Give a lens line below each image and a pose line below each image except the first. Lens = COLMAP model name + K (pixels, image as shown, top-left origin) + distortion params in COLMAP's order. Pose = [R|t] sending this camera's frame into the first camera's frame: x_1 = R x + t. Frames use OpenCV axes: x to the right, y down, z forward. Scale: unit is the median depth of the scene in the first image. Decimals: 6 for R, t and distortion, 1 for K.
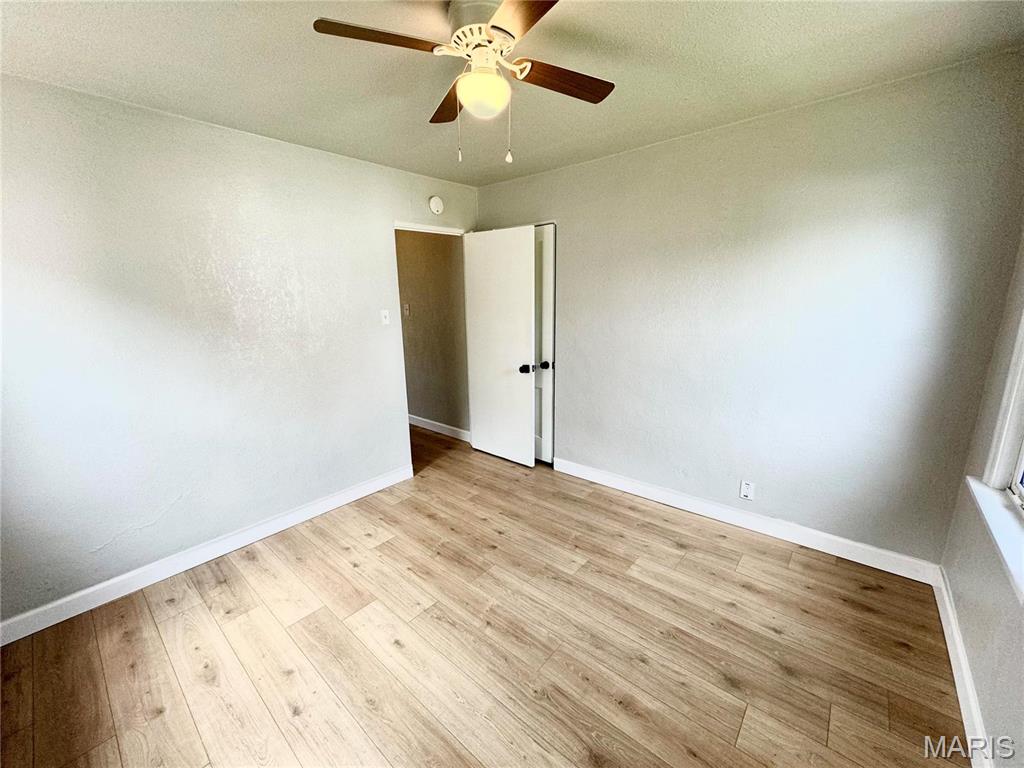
lens RADIAL K [[408.1, 0, 508.8], [0, 408.1, 381.1], [0, 0, 1]] dist [-0.001478, 0.000298]
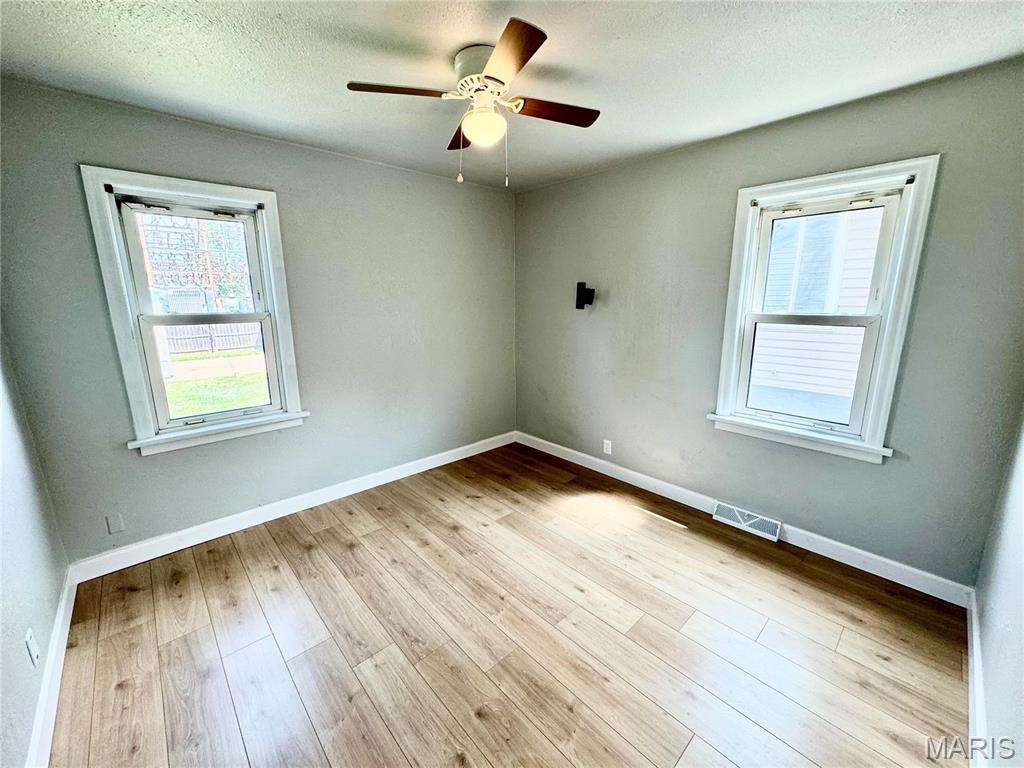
lens RADIAL K [[408.1, 0, 508.6], [0, 408.1, 380.5], [0, 0, 1]] dist [-0.001478, 0.000298]
pose [[-0.993454, 0.003733, 0.114173, -0.161360], [0.049122, 0.916304, 0.397459, -0.304327], [-0.103134, 0.400466, -0.910489, 1.470614]]
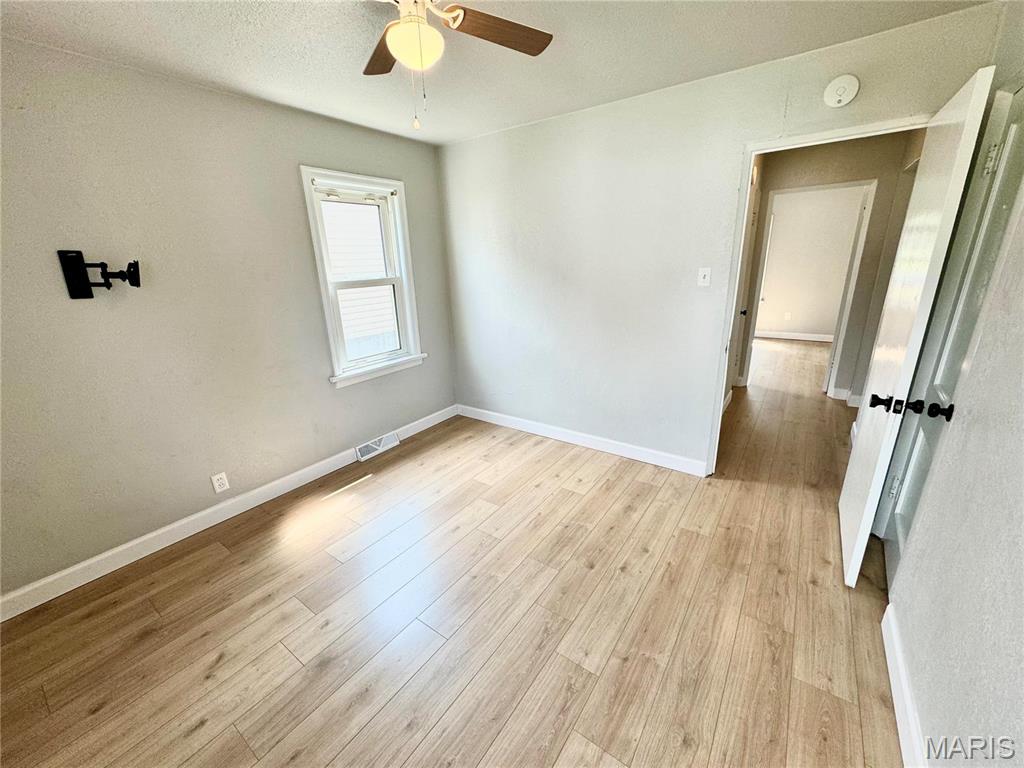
lens RADIAL K [[408.1, 0, 514.1], [0, 408.1, 381.3], [0, 0, 1]] dist [-0.001478, 0.000298]
pose [[0.098191, 0.304986, -0.947281, 0.677591], [-0.177802, 0.941942, 0.284837, -0.170889], [0.979155, 0.140460, 0.146718, 0.734674]]
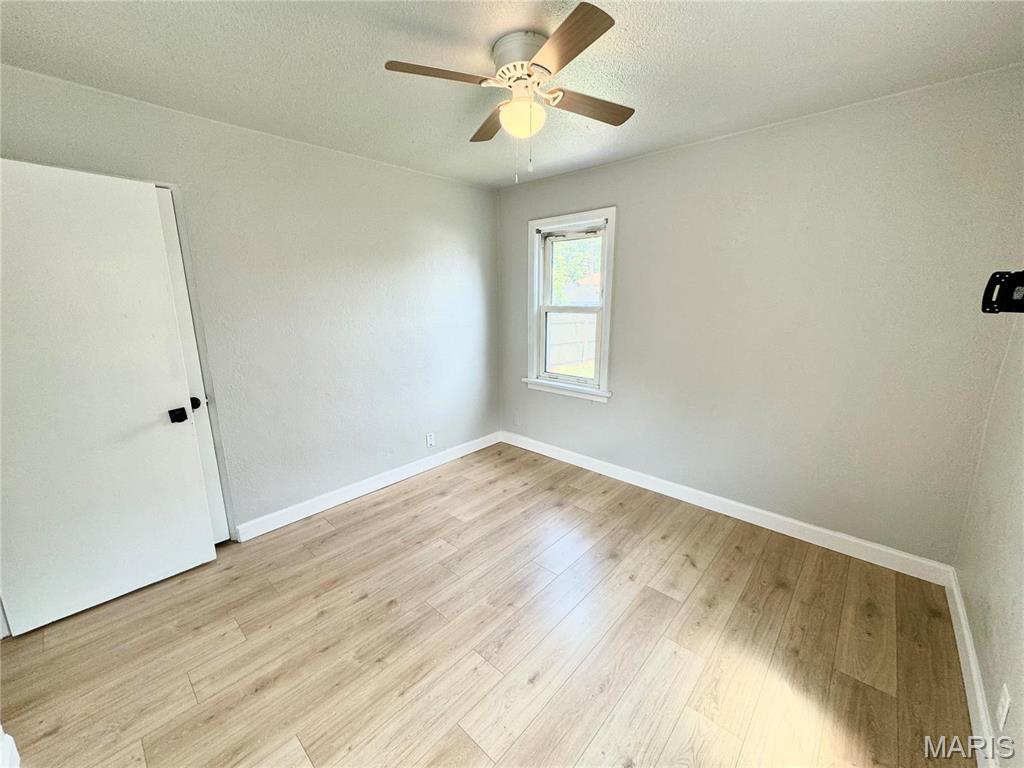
lens RADIAL K [[408.1, 0, 513.6], [0, 408.1, 381.3], [0, 0, 1]] dist [-0.001478, 0.000298]
pose [[0.022434, -0.183773, 0.982713, -0.821270], [0.212019, 0.961476, 0.174961, -0.119590], [-0.977008, 0.204428, 0.060533, 0.680616]]
